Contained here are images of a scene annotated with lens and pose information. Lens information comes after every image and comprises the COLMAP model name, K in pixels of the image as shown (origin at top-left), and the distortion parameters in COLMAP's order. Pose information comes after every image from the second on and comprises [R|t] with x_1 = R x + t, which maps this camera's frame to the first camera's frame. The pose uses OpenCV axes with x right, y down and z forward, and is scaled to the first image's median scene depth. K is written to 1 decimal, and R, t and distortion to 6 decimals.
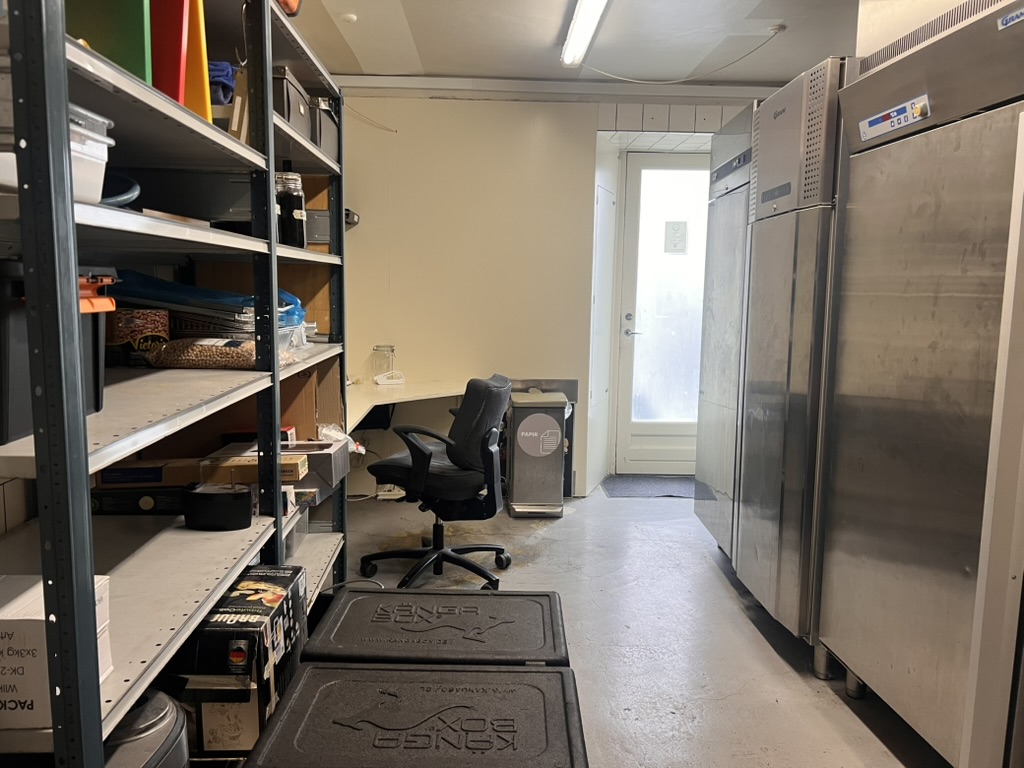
lens RADIAL K [[768.9, 0, 508.9], [0, 768.9, 386.7], [0, 0, 1]] dist [0.048471, -0.041906]
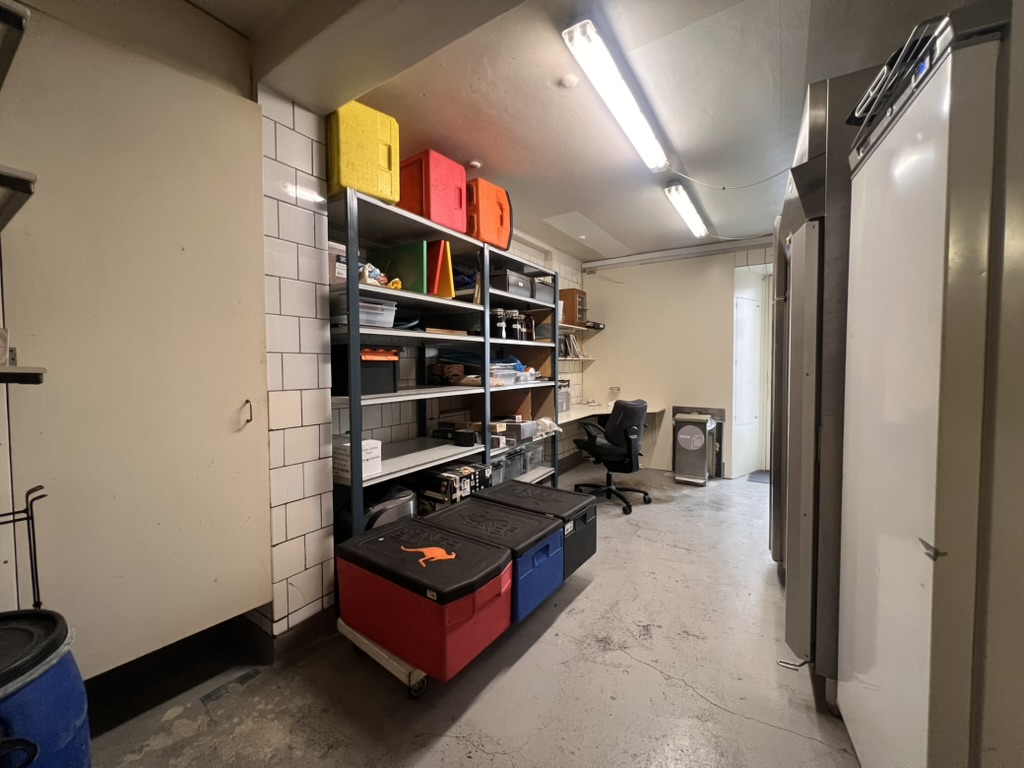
lens RADIAL K [[409.6, 0, 514.1], [0, 409.6, 379.0], [0, 0, 1]] dist [0.002651, 0.000242]
pose [[0.823446, 0.001322, -0.567393, 0.360536], [-0.055141, 0.995450, -0.077705, 0.035496], [0.564709, 0.095273, 0.819773, -0.041652]]
